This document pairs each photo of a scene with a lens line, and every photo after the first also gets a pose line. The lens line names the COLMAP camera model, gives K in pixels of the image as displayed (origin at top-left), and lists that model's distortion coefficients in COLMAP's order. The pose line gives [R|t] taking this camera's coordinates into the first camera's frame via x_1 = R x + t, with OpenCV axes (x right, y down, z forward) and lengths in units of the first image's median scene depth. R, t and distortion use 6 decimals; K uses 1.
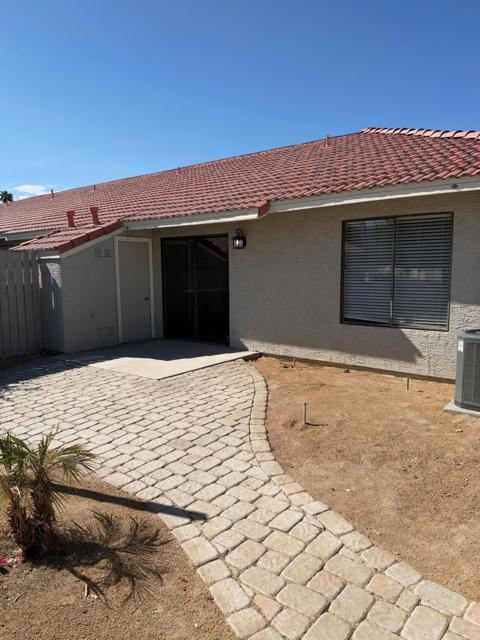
lens RADIAL K [[456.7, 0, 240.0], [0, 456.7, 320.0], [0, 0, 1]] dist [0.195734, -0.386871]
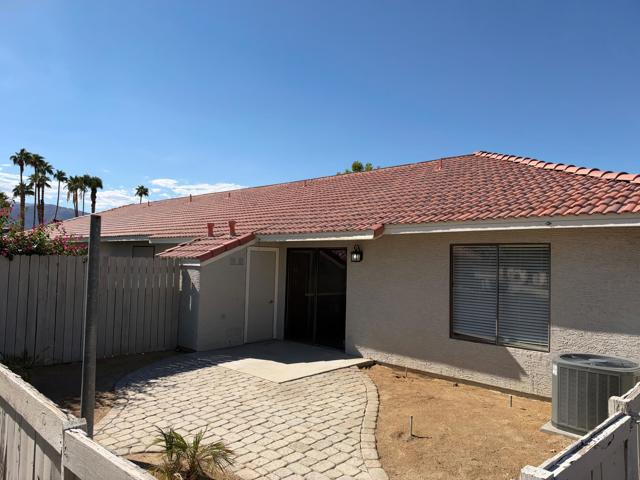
lens RADIAL K [[456.7, 0, 320.0], [0, 456.7, 240.0], [0, 0, 1]] dist [0.195734, -0.386871]
pose [[0.995920, 0.030437, -0.084956, 0.002950], [-0.043685, 0.986355, -0.158732, -0.034482], [0.078965, 0.161795, 0.983660, -0.133731]]
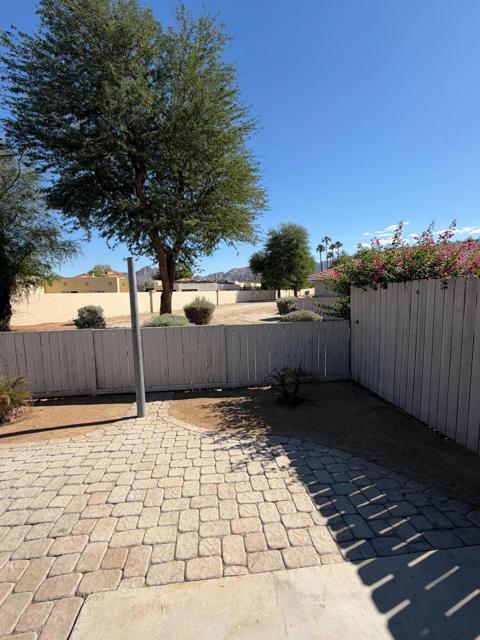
lens RADIAL K [[302.0, 0, 240.0], [0, 302.0, 320.0], [0, 0, 1]] dist [-0.000115, -0.000013]
pose [[-0.700645, 0.105696, -0.705638, -0.096001], [-0.057503, 0.977385, 0.203497, -0.186048], [0.711189, 0.183156, -0.678723, 1.202246]]
